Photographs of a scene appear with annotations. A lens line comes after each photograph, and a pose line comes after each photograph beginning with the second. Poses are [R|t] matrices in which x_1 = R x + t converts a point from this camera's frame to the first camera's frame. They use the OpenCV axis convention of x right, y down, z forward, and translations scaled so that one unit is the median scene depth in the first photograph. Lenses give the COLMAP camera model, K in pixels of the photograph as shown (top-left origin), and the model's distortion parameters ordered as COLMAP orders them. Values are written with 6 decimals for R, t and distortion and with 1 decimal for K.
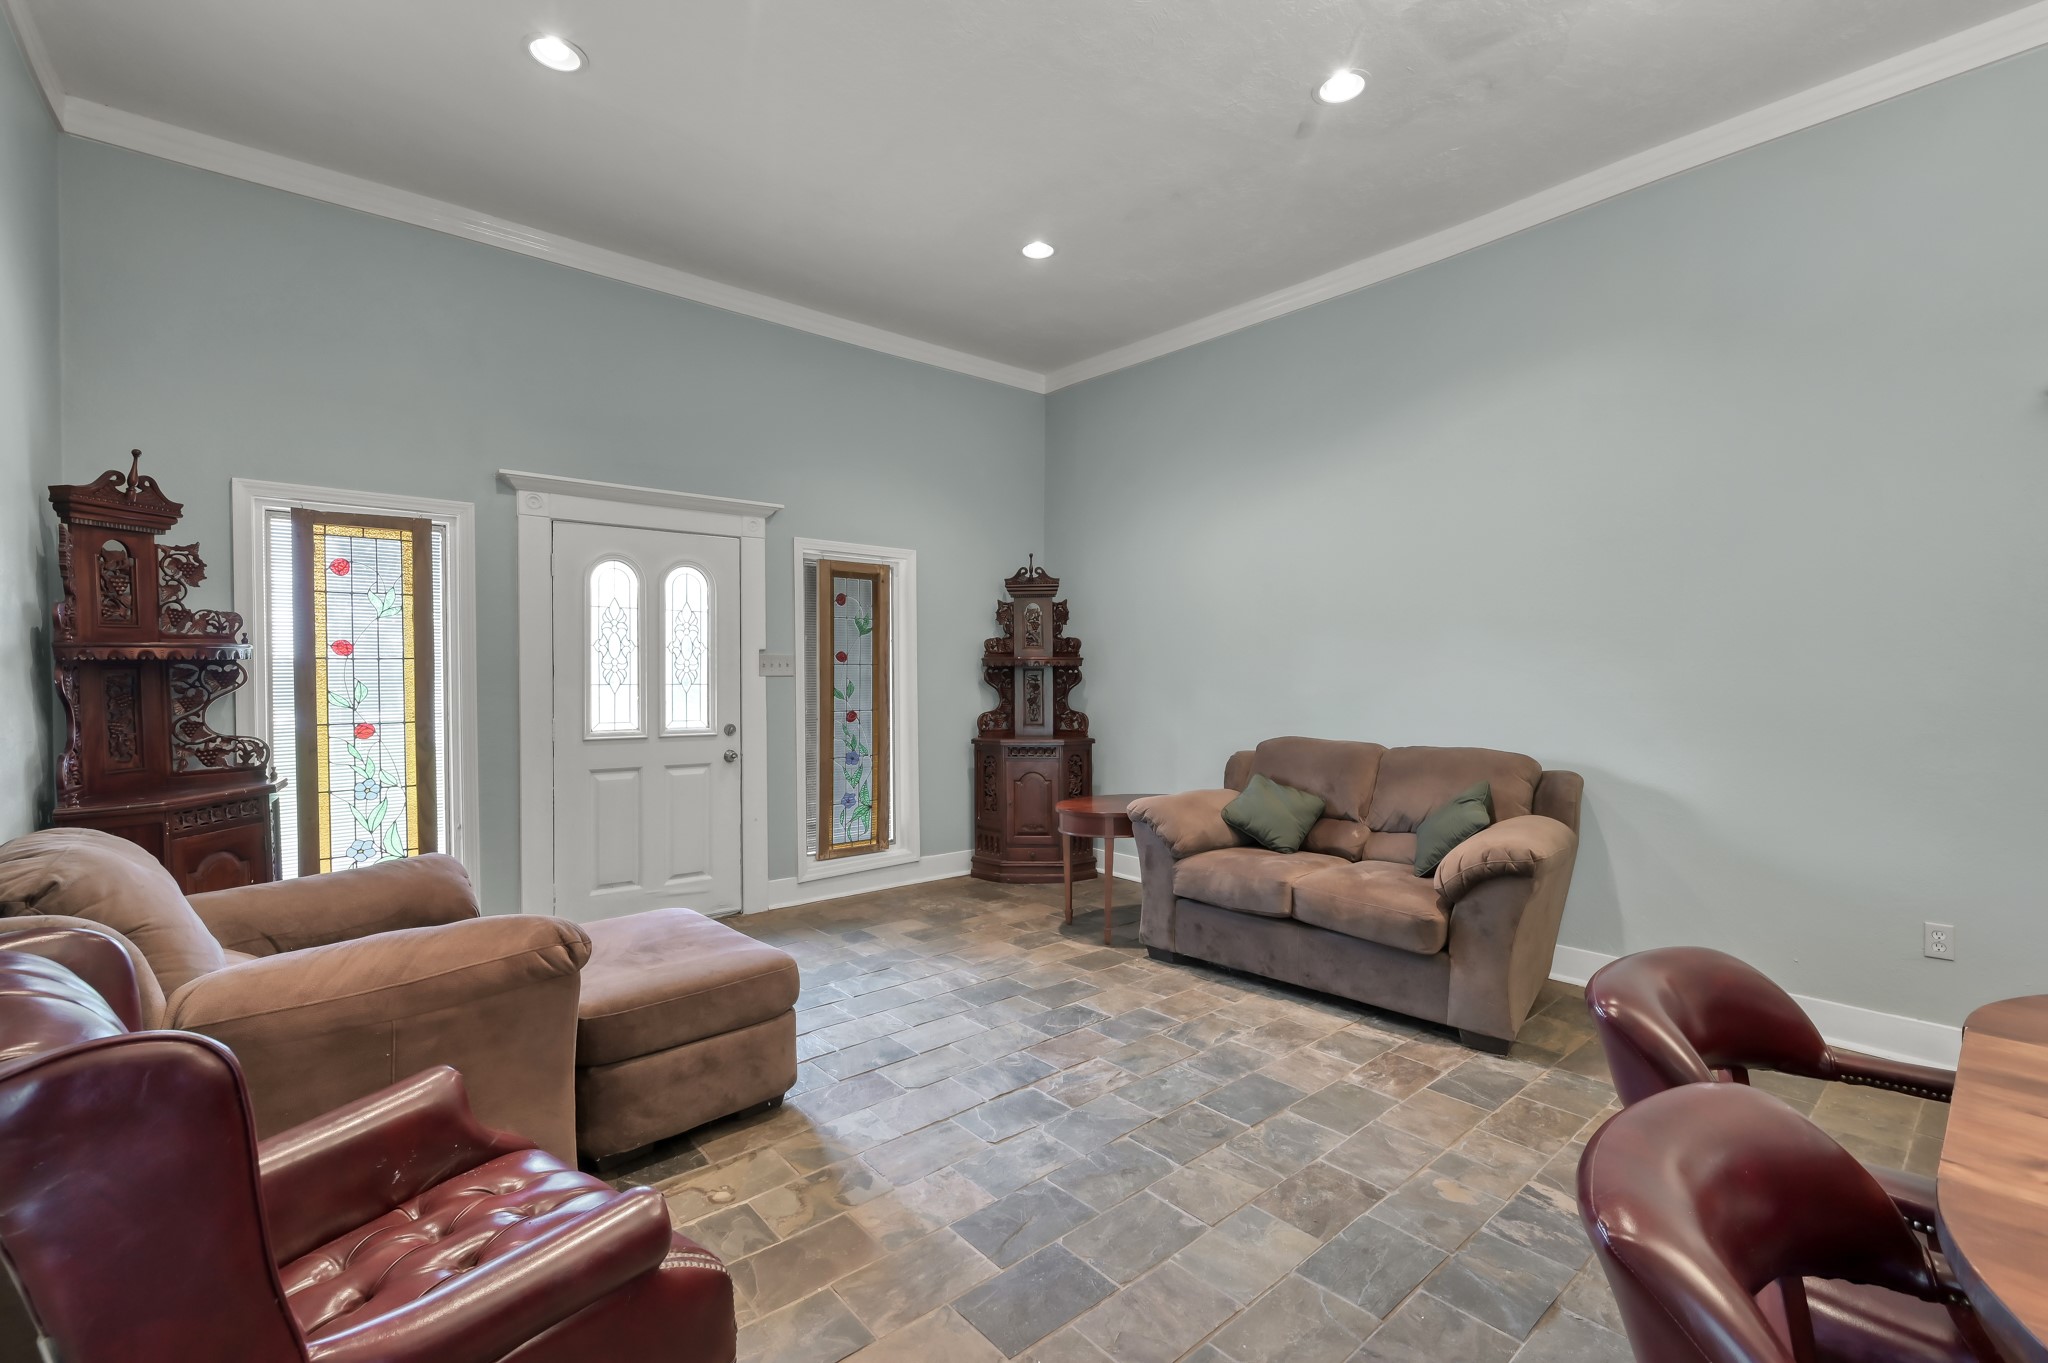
lens RADIAL K [[887.2, 0, 1030.8], [0, 887.2, 685.6], [0, 0, 1]] dist [-0.004377, 0.000058]
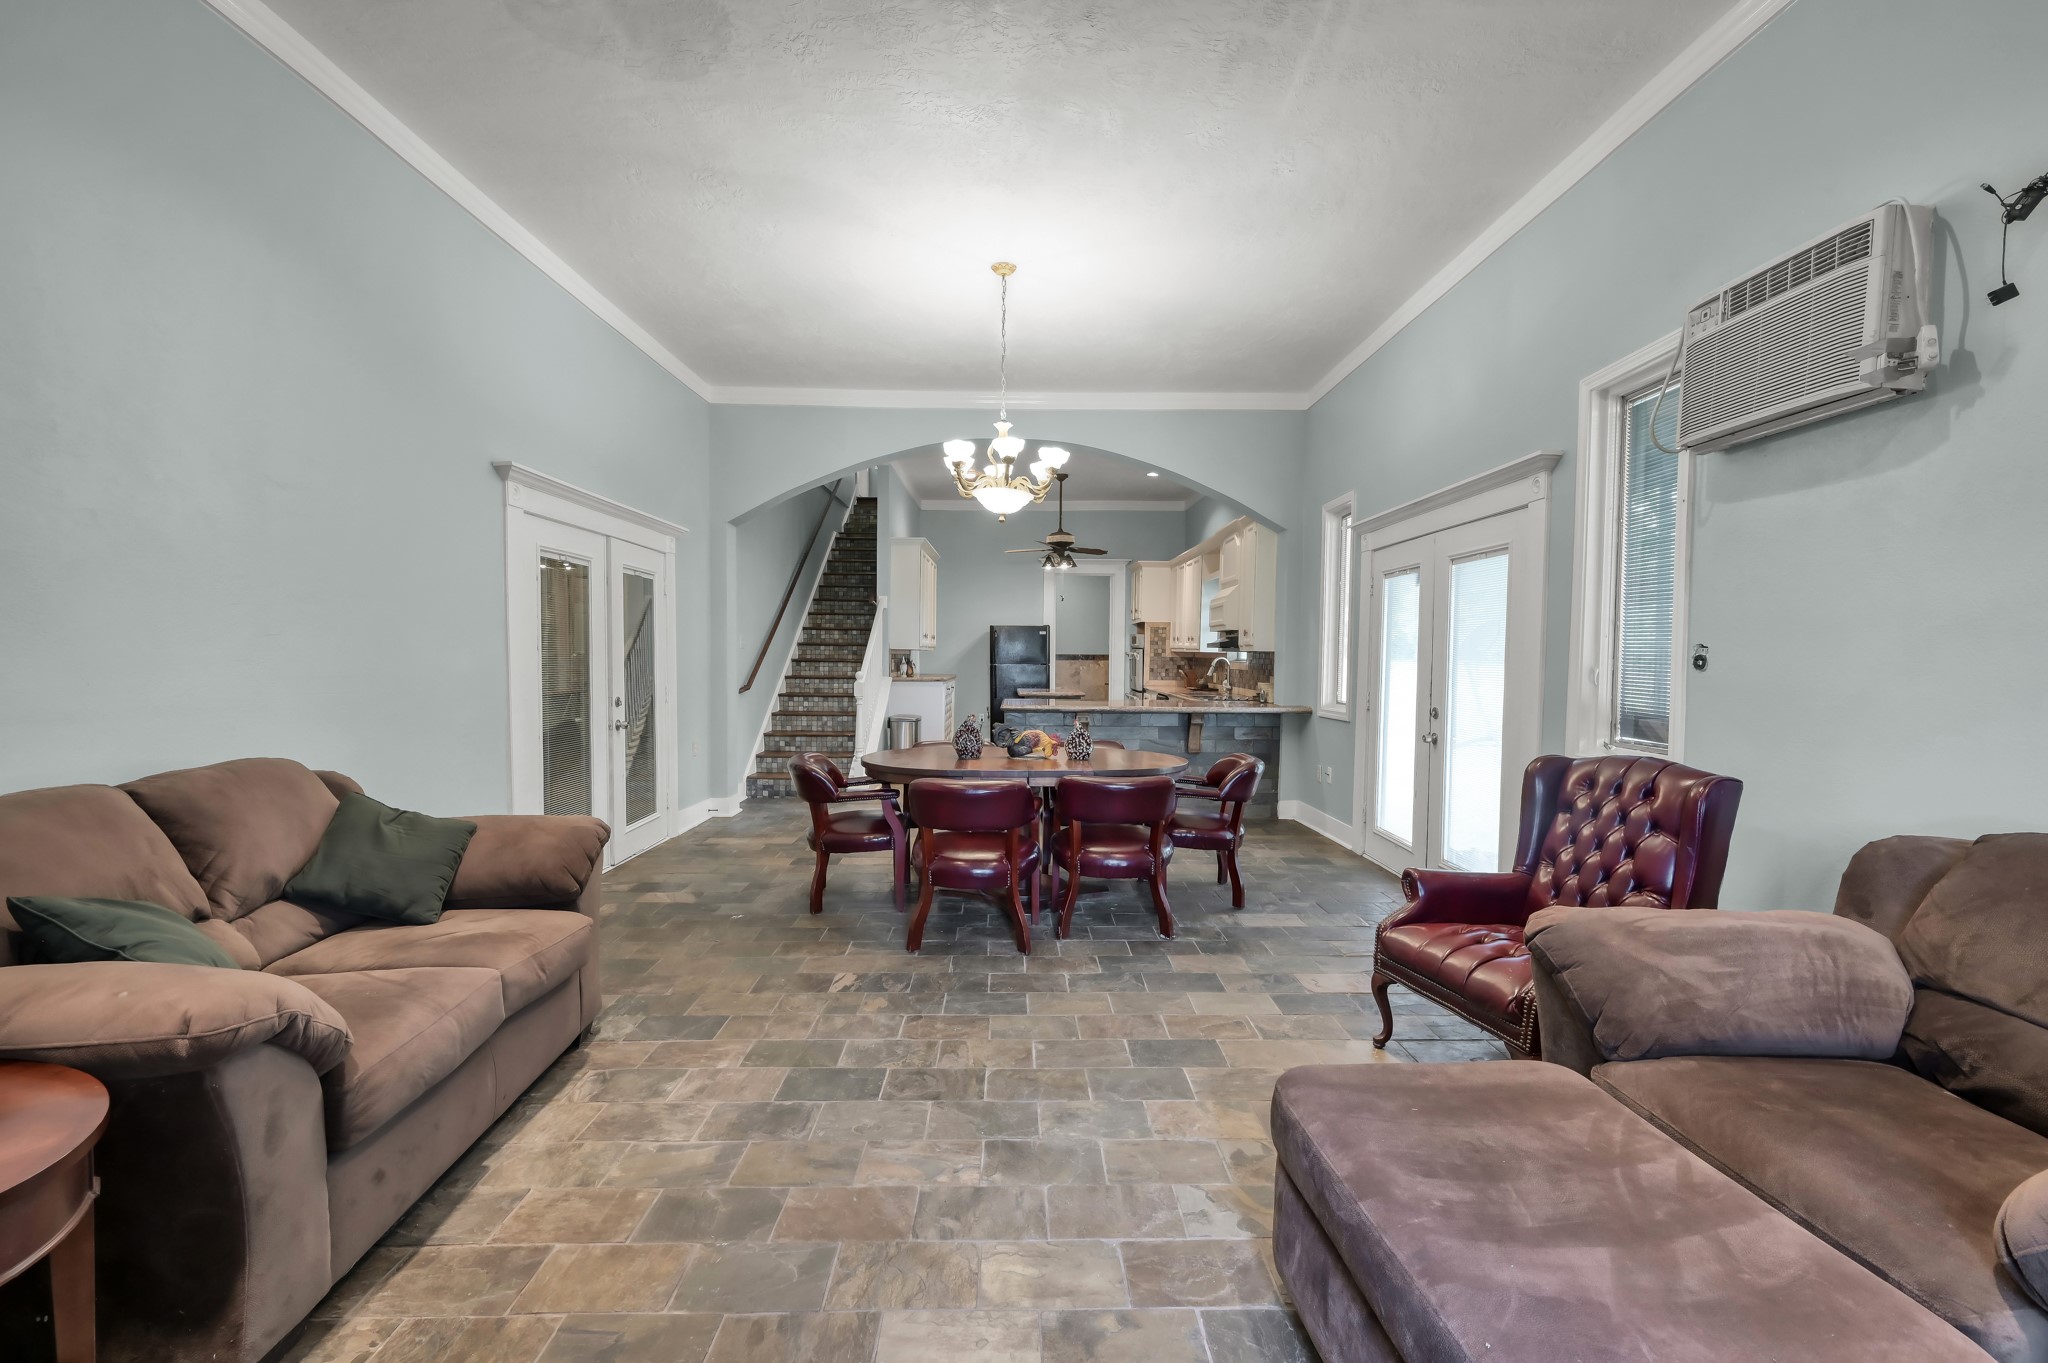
lens RADIAL K [[887.2, 0, 1033.9], [0, 887.2, 675.4], [0, 0, 1]] dist [-0.004377, 0.000058]
pose [[-0.773745, -0.011492, 0.633393, -0.547717], [0.005552, 0.999674, 0.024920, -0.007975], [-0.633473, 0.022798, -0.773429, 1.645623]]
